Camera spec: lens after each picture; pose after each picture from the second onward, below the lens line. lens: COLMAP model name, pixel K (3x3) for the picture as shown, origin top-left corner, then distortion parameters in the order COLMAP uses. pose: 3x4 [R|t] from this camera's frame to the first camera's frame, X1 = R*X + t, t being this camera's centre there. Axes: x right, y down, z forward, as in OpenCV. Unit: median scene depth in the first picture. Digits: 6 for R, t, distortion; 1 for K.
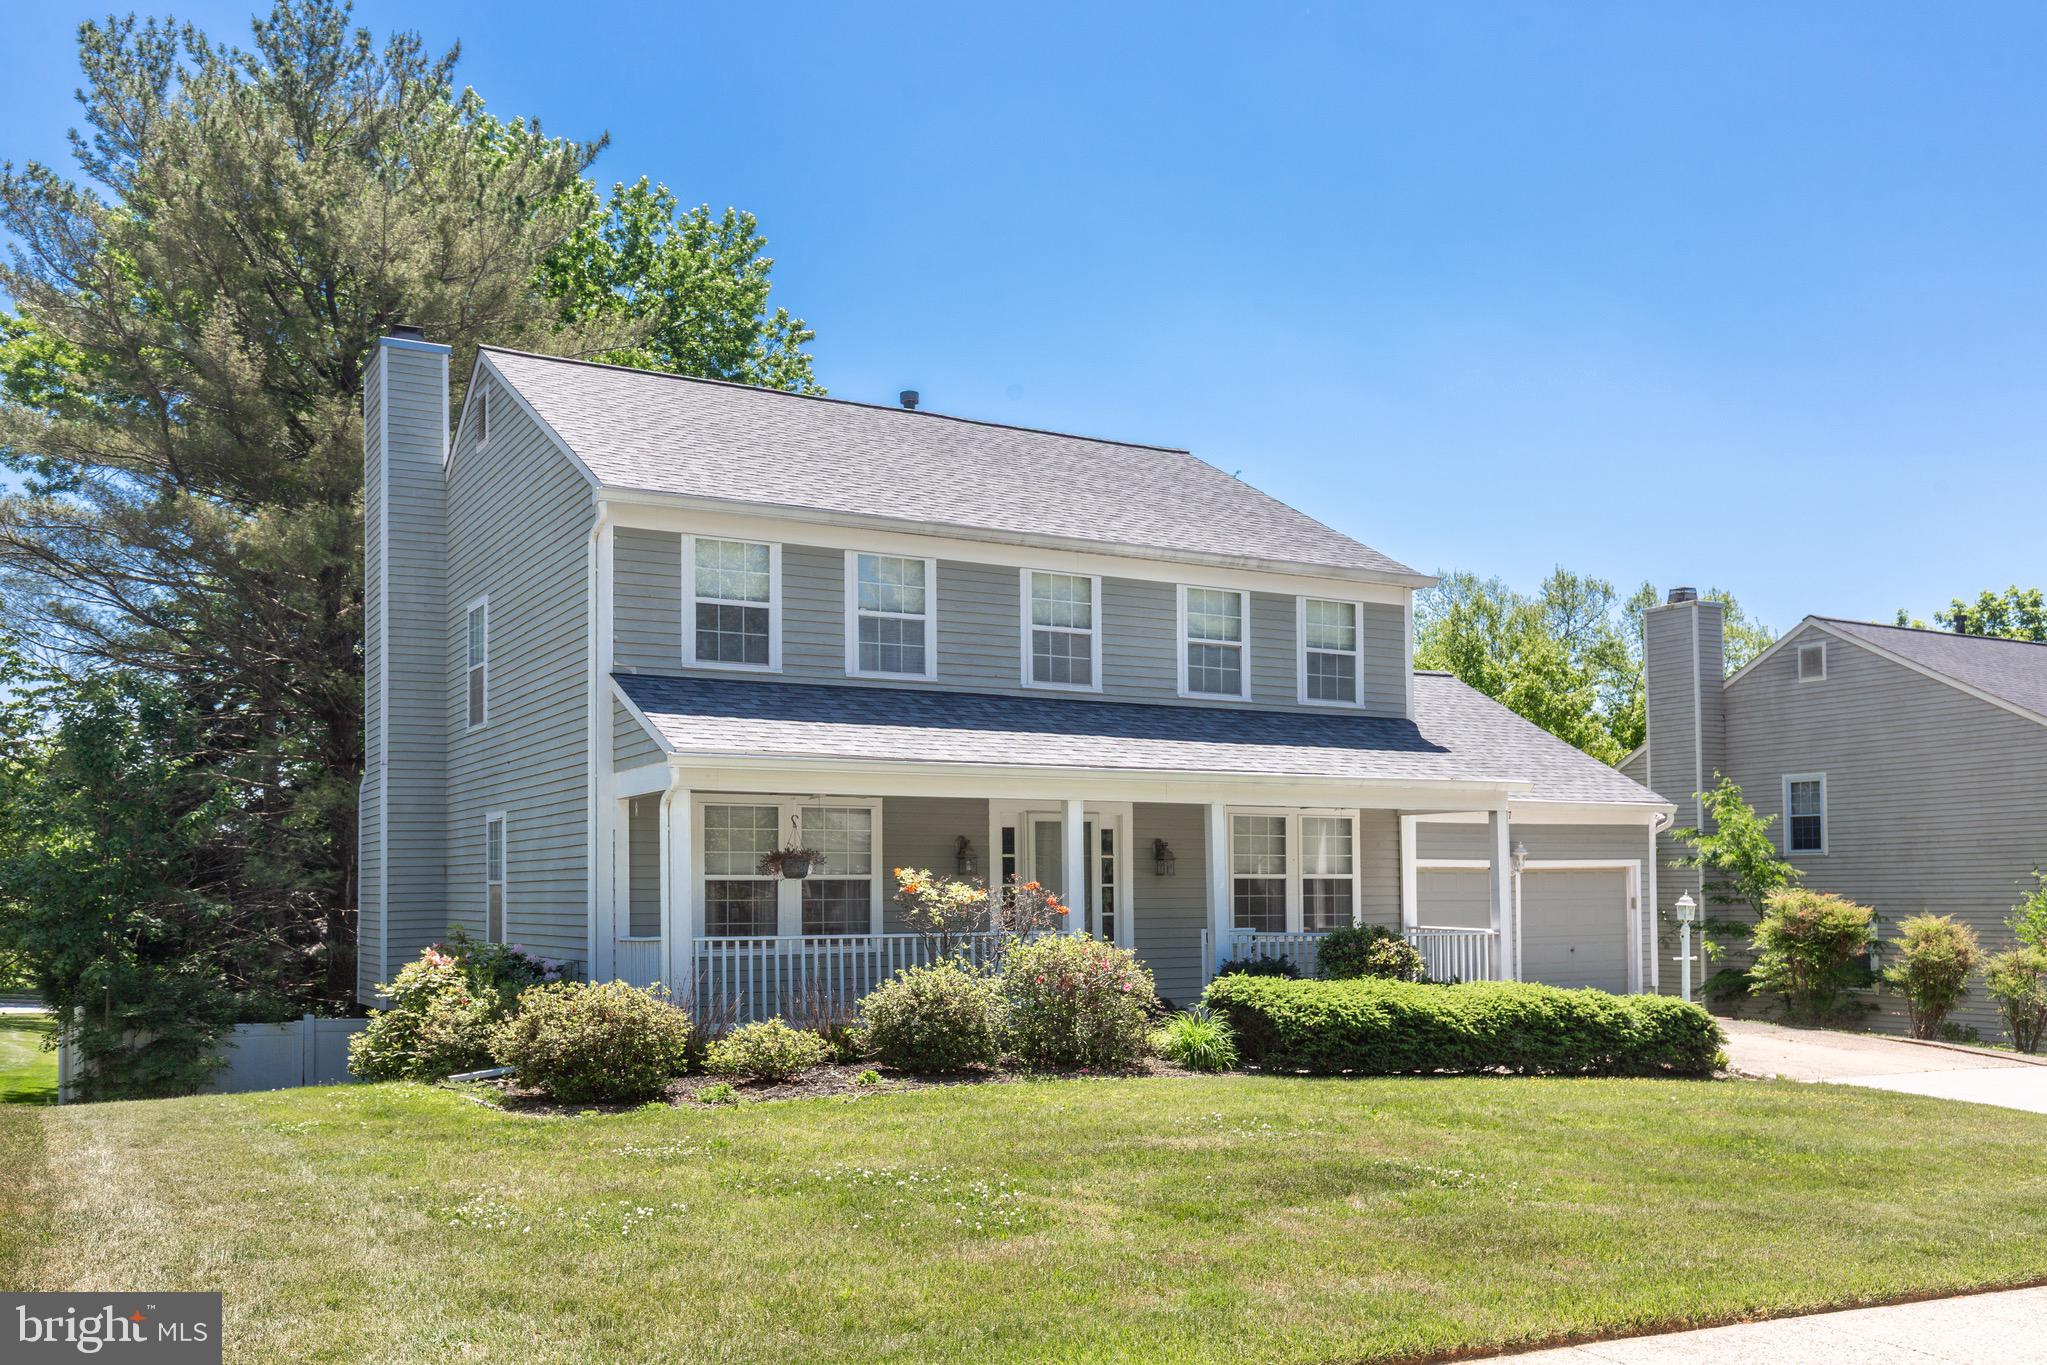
lens RADIAL K [[1687.2, 0, 1014.7], [0, 1687.2, 837.6], [0, 0, 1]] dist [0.012008, -0.000862]
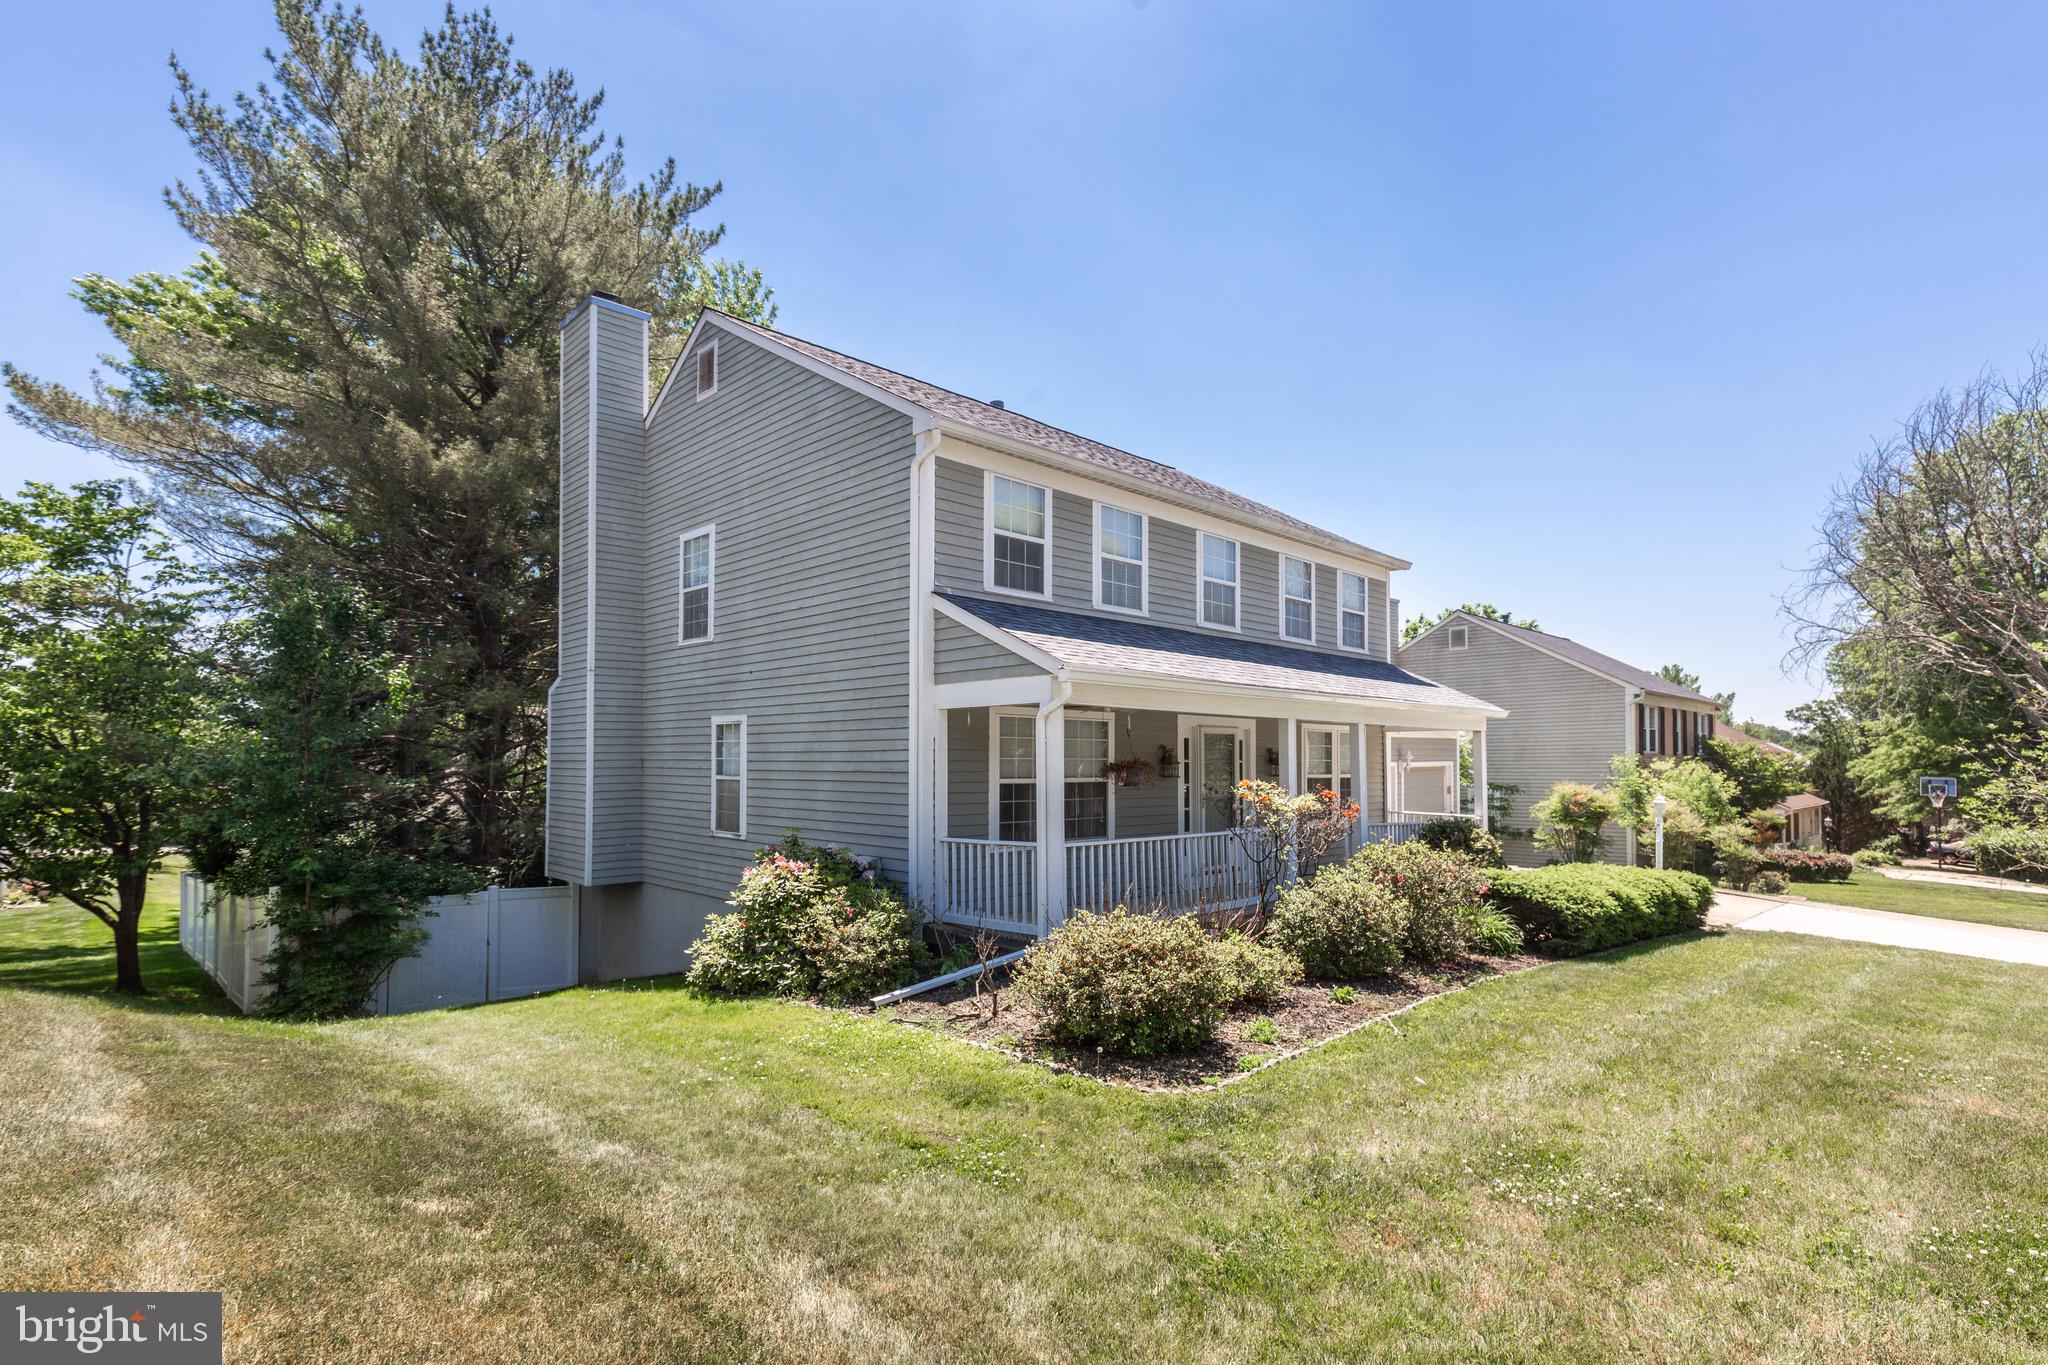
lens RADIAL K [[969.4, 0, 1030.4], [0, 969.4, 748.4], [0, 0, 1]] dist [-0.003021, -0.000701]
pose [[0.967579, 0.012900, 0.252238, -0.273115], [-0.017410, 0.999726, 0.015659, -0.007338], [-0.251966, -0.019543, 0.967539, 0.316911]]
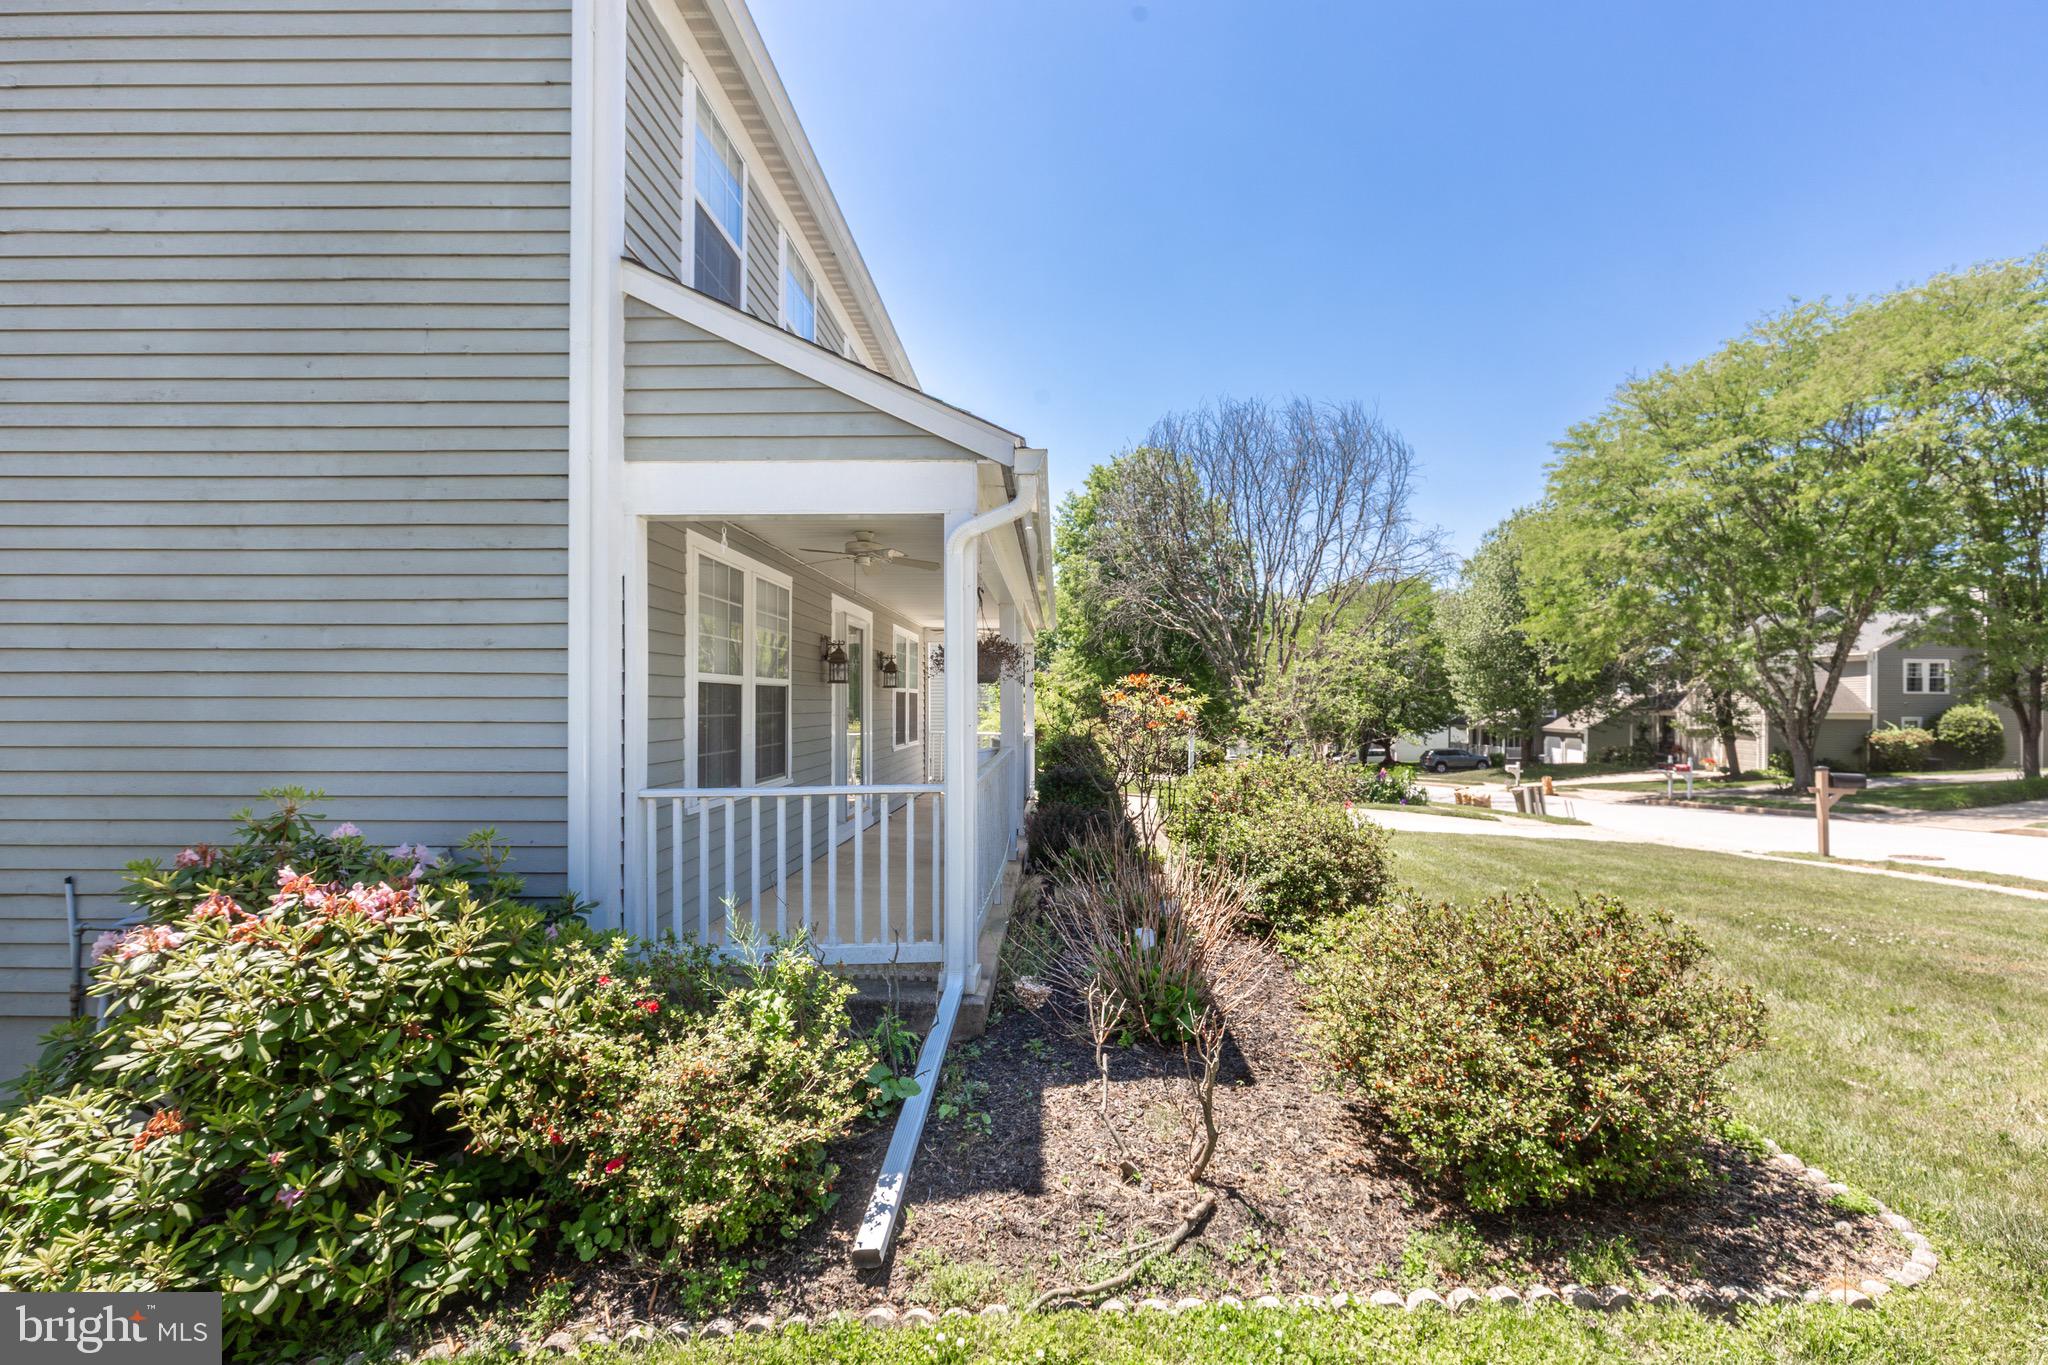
lens RADIAL K [[926.6, 0, 1015.4], [0, 926.6, 690.6], [0, 0, 1]] dist [0.005162, -0.001051]
pose [[0.511817, 0.007886, 0.859058, -0.338469], [-0.033614, 0.999376, 0.010853, 0.018121], [-0.858437, -0.034432, 0.511762, 0.618494]]
